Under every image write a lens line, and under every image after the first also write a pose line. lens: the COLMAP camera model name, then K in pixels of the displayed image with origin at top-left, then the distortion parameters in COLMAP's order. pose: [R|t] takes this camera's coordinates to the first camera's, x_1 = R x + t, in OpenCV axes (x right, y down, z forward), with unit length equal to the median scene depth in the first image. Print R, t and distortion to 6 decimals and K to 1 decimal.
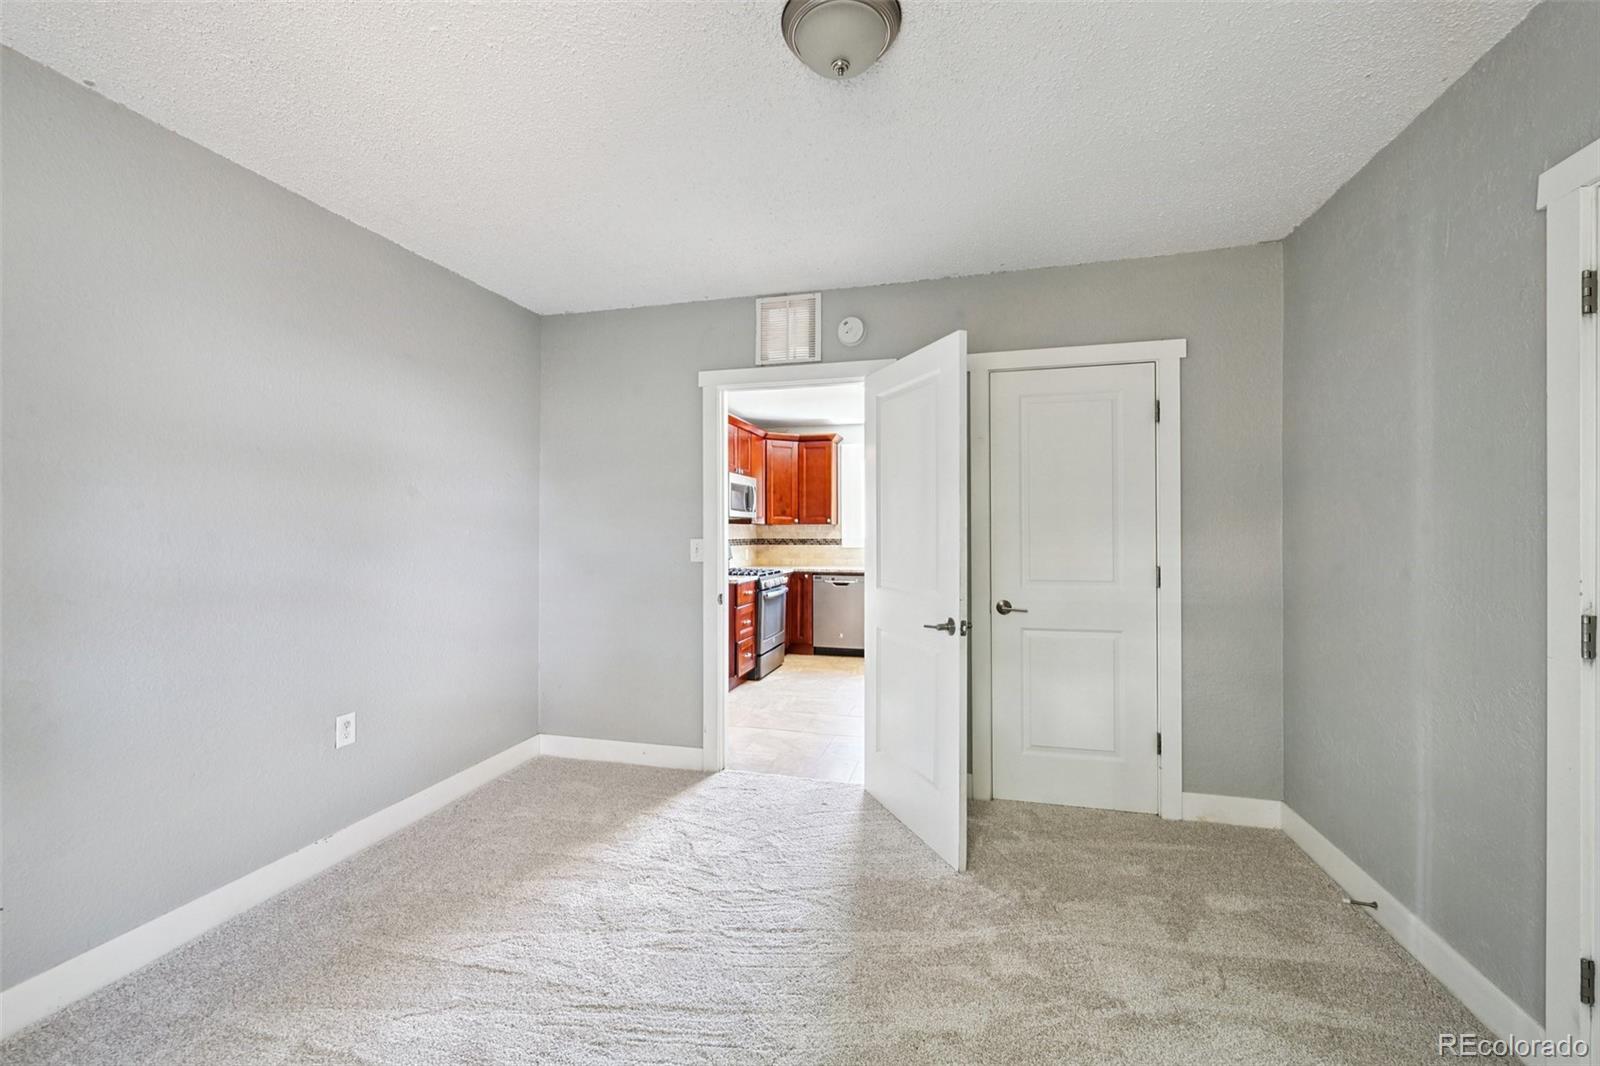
lens RADIAL K [[648.4, 0, 809.7], [0, 648.4, 522.7], [0, 0, 1]] dist [-0.000162, 0.000598]
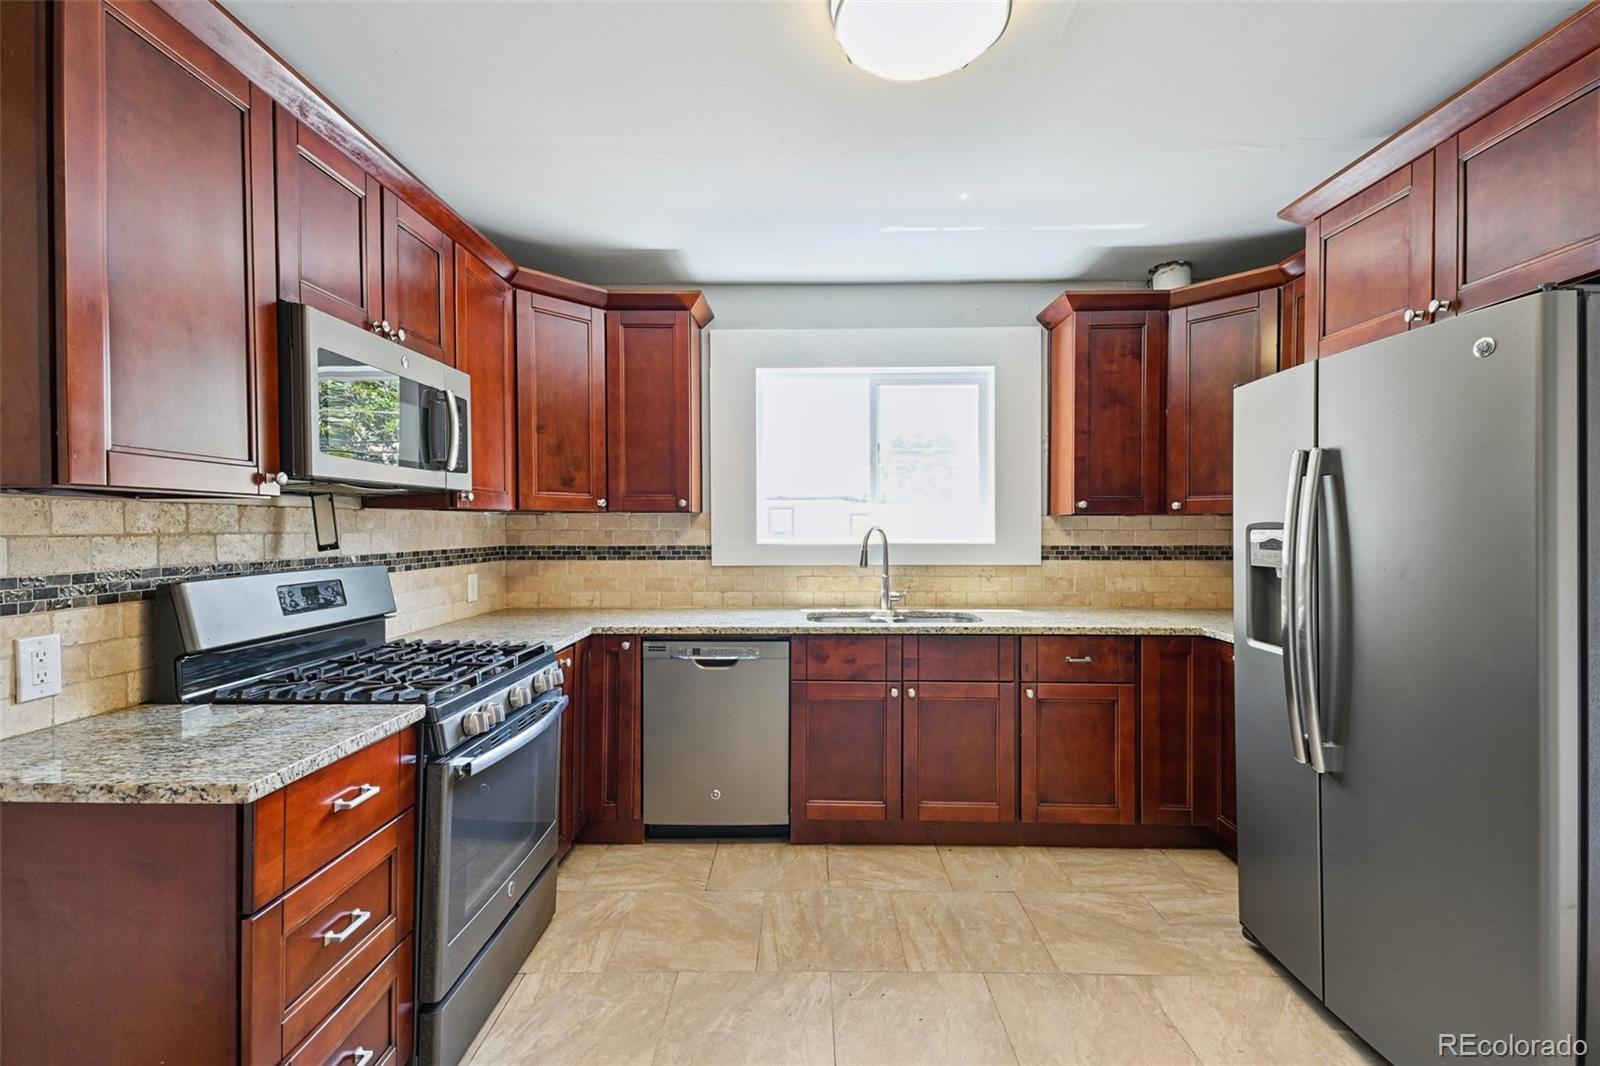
lens RADIAL K [[682.1, 0, 806.8], [0, 682.1, 530.2], [0, 0, 1]] dist [0.043154, -0.018370]
pose [[0.971673, -0.001215, 0.236325, 0.003017], [-0.003278, 0.999821, 0.018617, 0.005734], [-0.236305, -0.018865, 0.971496, 0.558698]]
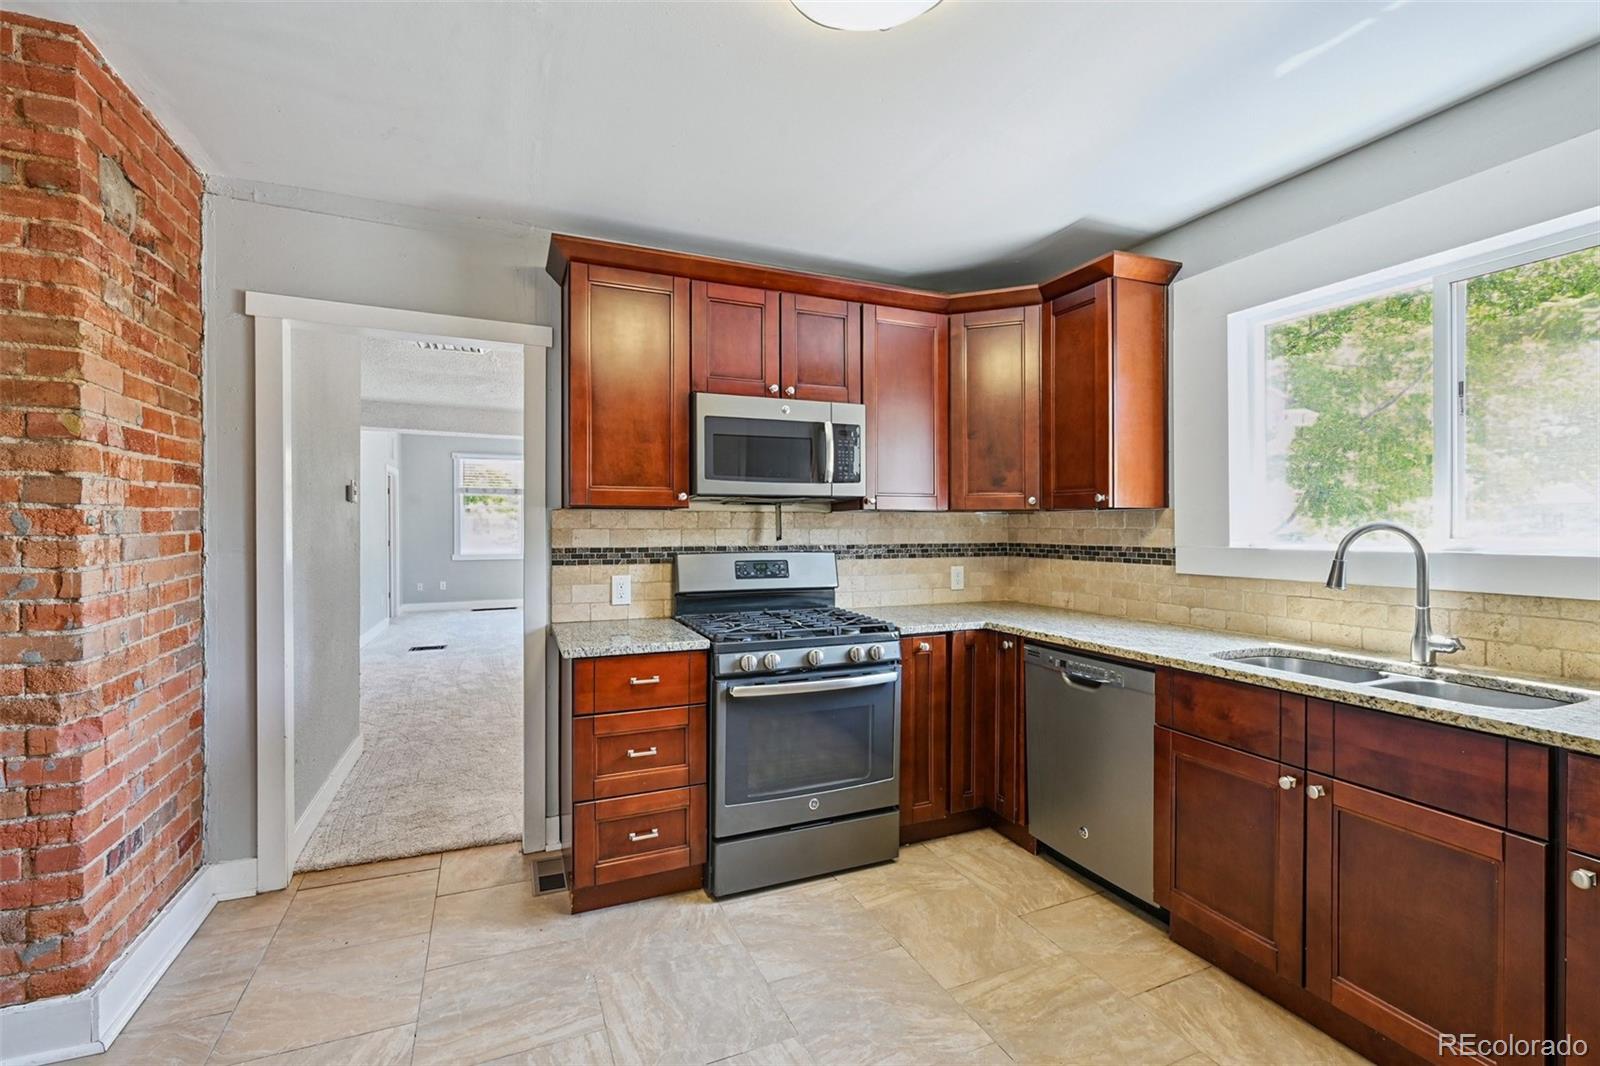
lens RADIAL K [[704.8, 0, 805.8], [0, 704.8, 526.0], [0, 0, 1]] dist [-0.001002, -0.000311]
pose [[0.610586, 0.000060, -0.791950, 0.241473], [0.010182, 0.999917, 0.007926, 0.007804], [0.791884, -0.012903, 0.610535, 0.629094]]
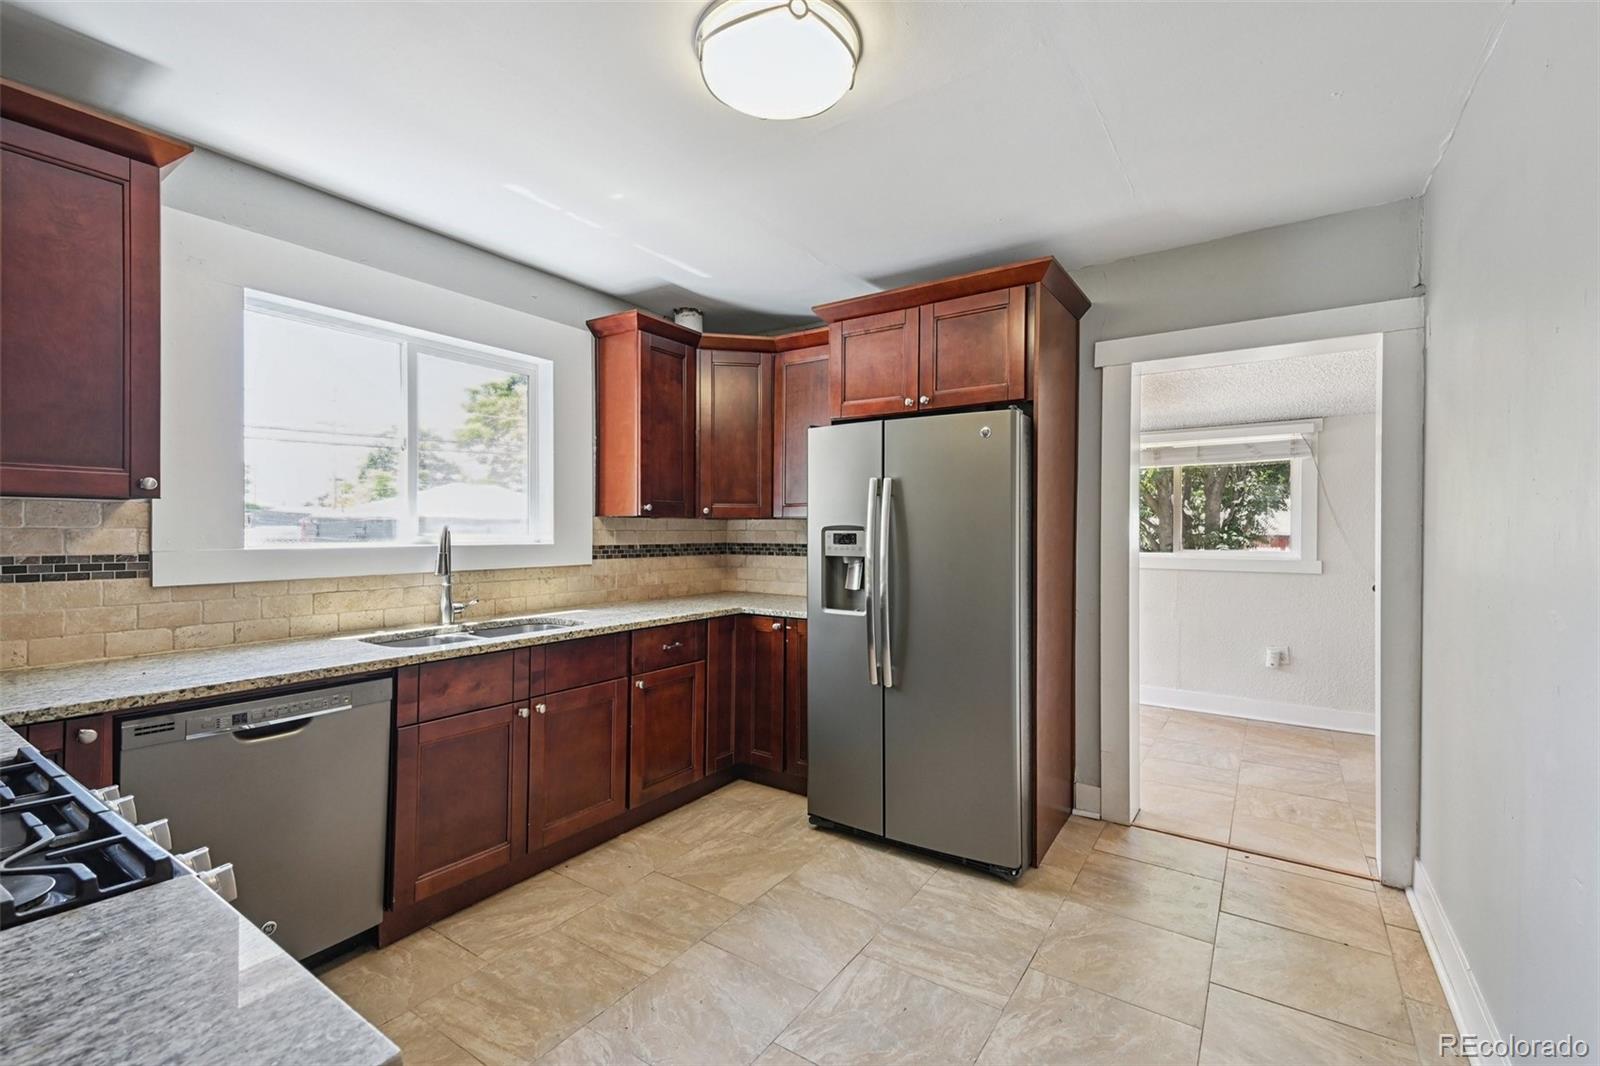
lens RADIAL K [[682.1, 0, 806.8], [0, 682.1, 530.2], [0, 0, 1]] dist [0.043154, -0.018370]
pose [[0.340871, 0.002019, 0.940108, -0.136213], [-0.019347, 0.999801, 0.004867, 0.008526], [-0.939911, -0.019847, 0.340842, 0.673045]]
